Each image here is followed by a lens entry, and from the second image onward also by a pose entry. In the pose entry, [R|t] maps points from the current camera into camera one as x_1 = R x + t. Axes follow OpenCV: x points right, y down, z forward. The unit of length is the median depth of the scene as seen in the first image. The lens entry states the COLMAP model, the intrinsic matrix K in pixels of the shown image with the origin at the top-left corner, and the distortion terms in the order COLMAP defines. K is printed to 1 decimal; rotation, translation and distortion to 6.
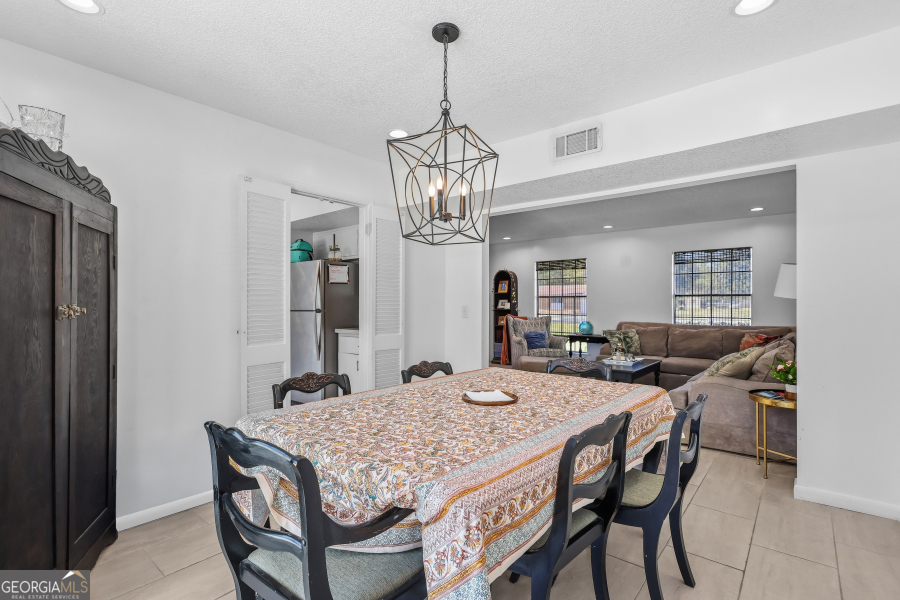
lens RADIAL K [[420.6, 0, 451.4], [0, 420.6, 298.4], [0, 0, 1]] dist [-0.003852, -0.001141]
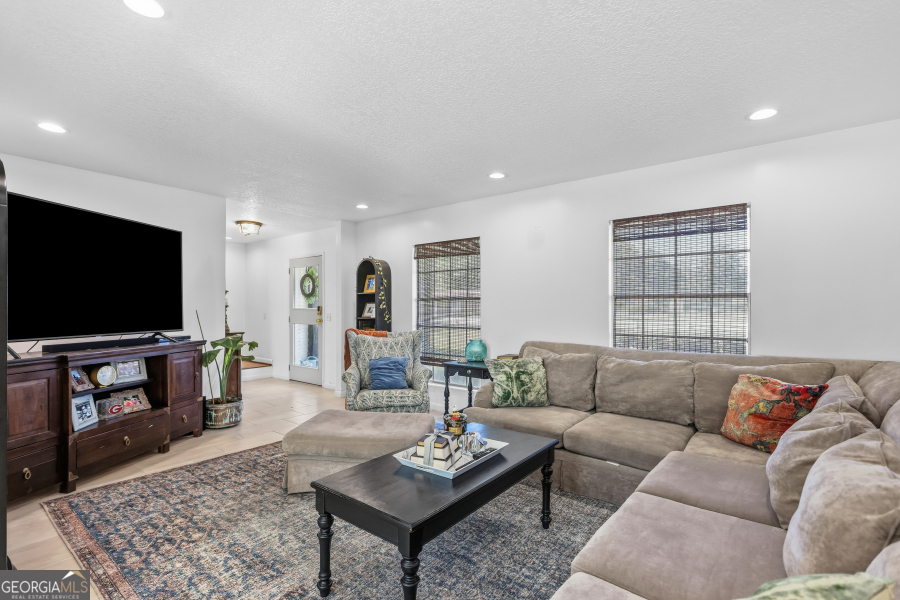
lens RADIAL K [[420.6, 0, 448.9], [0, 420.6, 297.8], [0, 0, 1]] dist [-0.003852, -0.001141]
pose [[0.999714, -0.000565, 0.023905, 0.303929], [0.000758, 0.999967, -0.008064, -0.000803], [-0.023900, 0.008080, 0.999682, 0.449769]]
